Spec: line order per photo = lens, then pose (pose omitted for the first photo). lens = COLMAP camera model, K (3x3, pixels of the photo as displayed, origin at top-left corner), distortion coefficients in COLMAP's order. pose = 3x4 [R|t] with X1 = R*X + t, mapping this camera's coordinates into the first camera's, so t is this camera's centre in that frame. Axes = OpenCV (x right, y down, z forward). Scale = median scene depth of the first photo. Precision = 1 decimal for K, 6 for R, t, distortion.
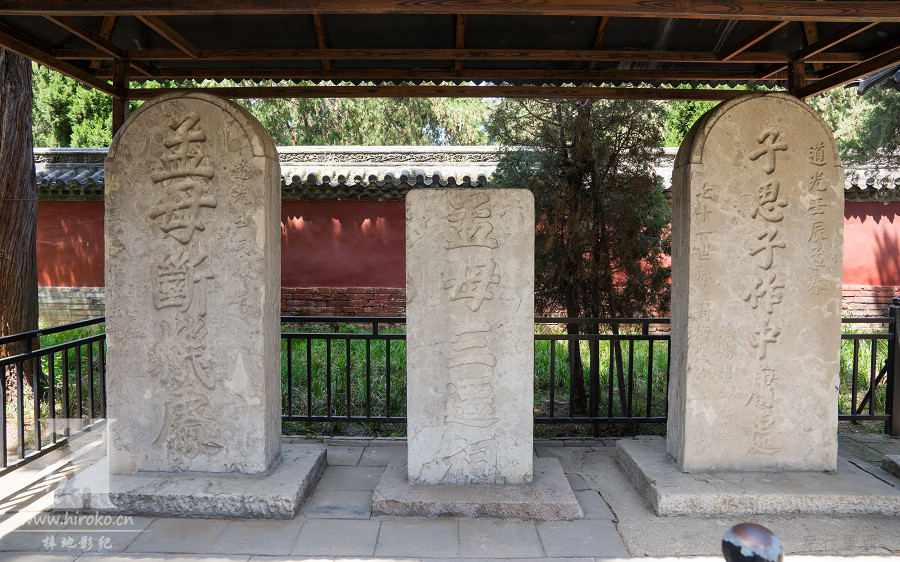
lens RADIAL K [[619.7, 0, 451.0], [0, 619.7, 279.2], [0, 0, 1]] dist [-0.042404, -0.001052]
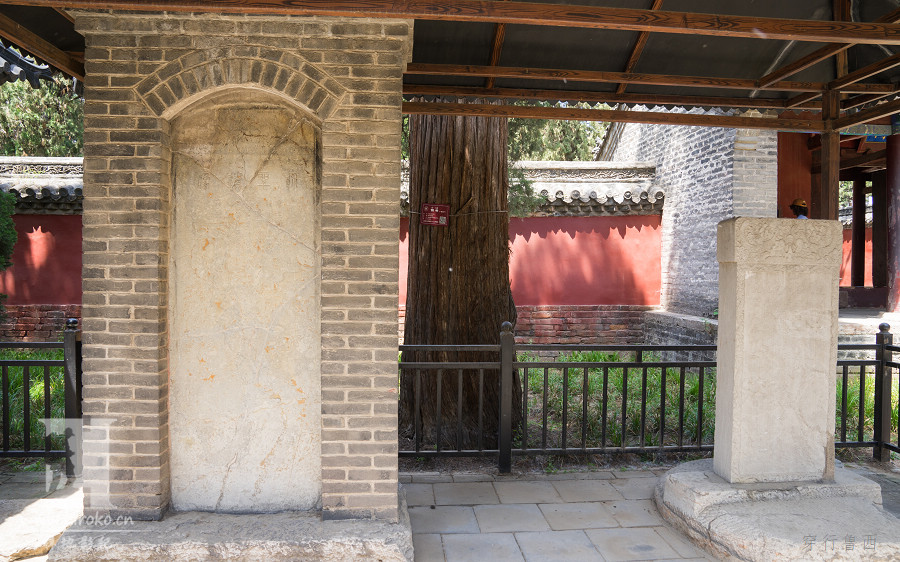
lens RADIAL K [[656.5, 0, 449.9], [0, 656.5, 282.9], [0, 0, 1]] dist [-0.003974, 0.003556]
pose [[0.993461, 0.005794, 0.114023, -0.348480], [-0.002087, 0.999466, -0.032610, -0.001074], [-0.114151, 0.032159, 0.992943, -0.002158]]
